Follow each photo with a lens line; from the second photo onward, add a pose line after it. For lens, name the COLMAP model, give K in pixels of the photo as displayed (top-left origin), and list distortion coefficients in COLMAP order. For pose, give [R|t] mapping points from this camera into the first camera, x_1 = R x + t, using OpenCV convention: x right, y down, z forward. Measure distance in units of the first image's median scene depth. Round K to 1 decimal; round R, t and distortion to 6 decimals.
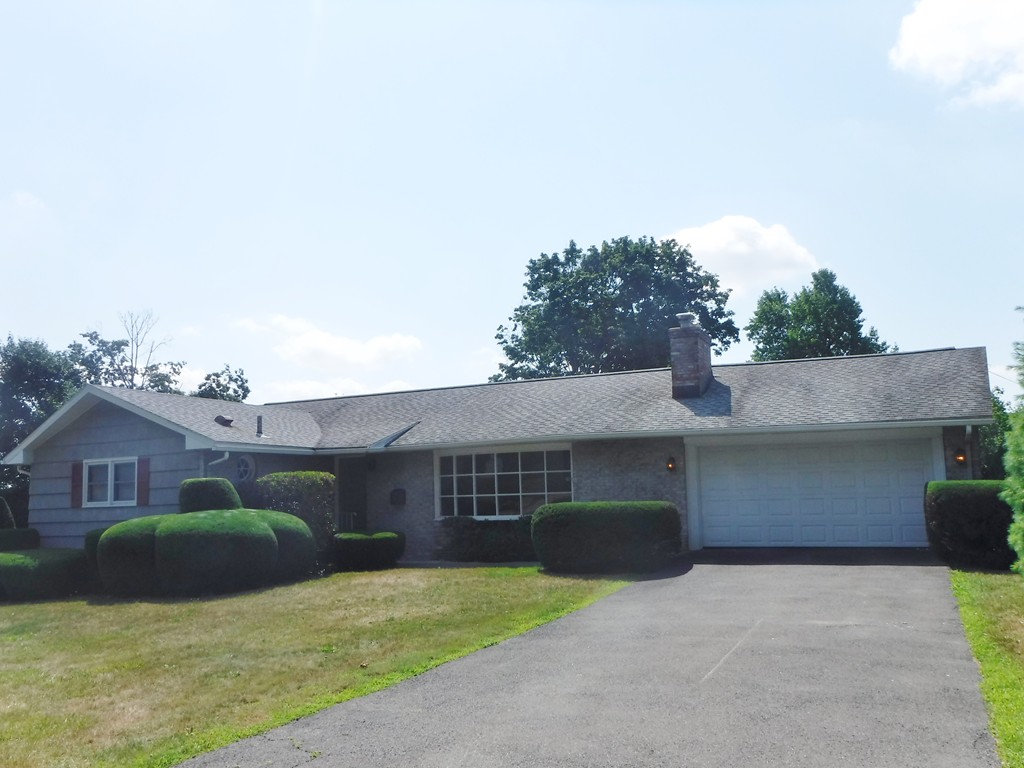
lens RADIAL K [[823.3, 0, 510.1], [0, 823.3, 479.0], [0, 0, 1]] dist [-0.118232, 0.006083]
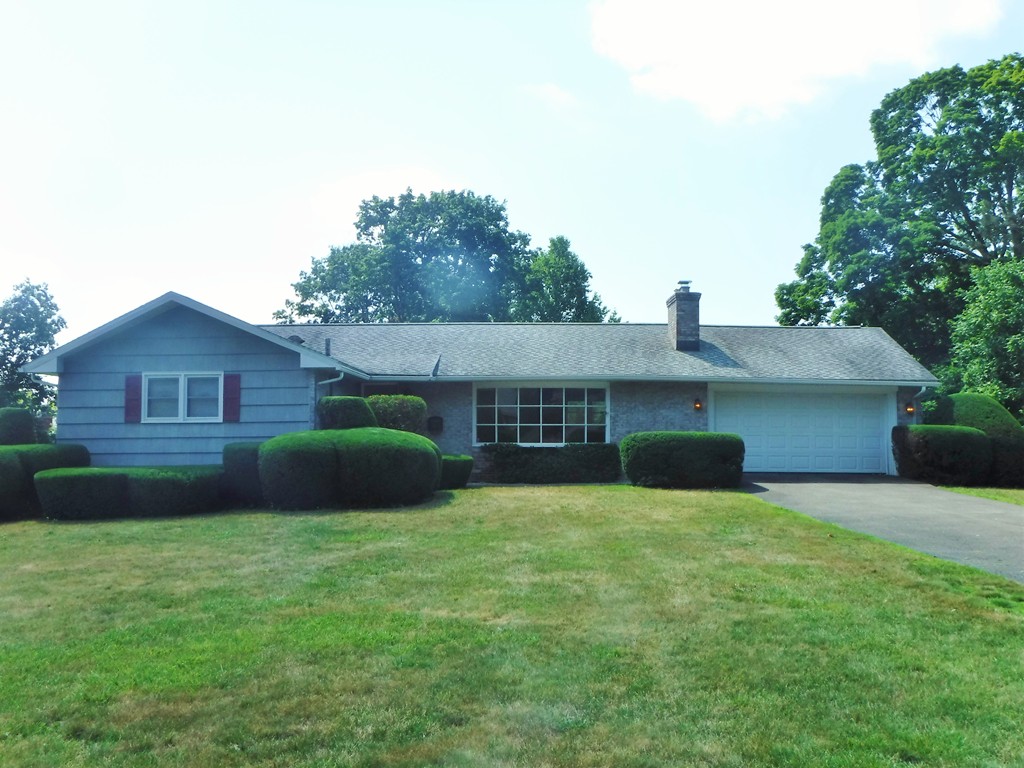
lens RADIAL K [[835.2, 0, 482.3], [0, 835.2, 455.1], [0, 0, 1]] dist [-0.103233, 0.001461]
pose [[0.927480, 0.022497, 0.373195, -0.521557], [-0.035357, 0.998992, 0.027650, 0.032393], [-0.372197, -0.038840, 0.927341, -0.035725]]
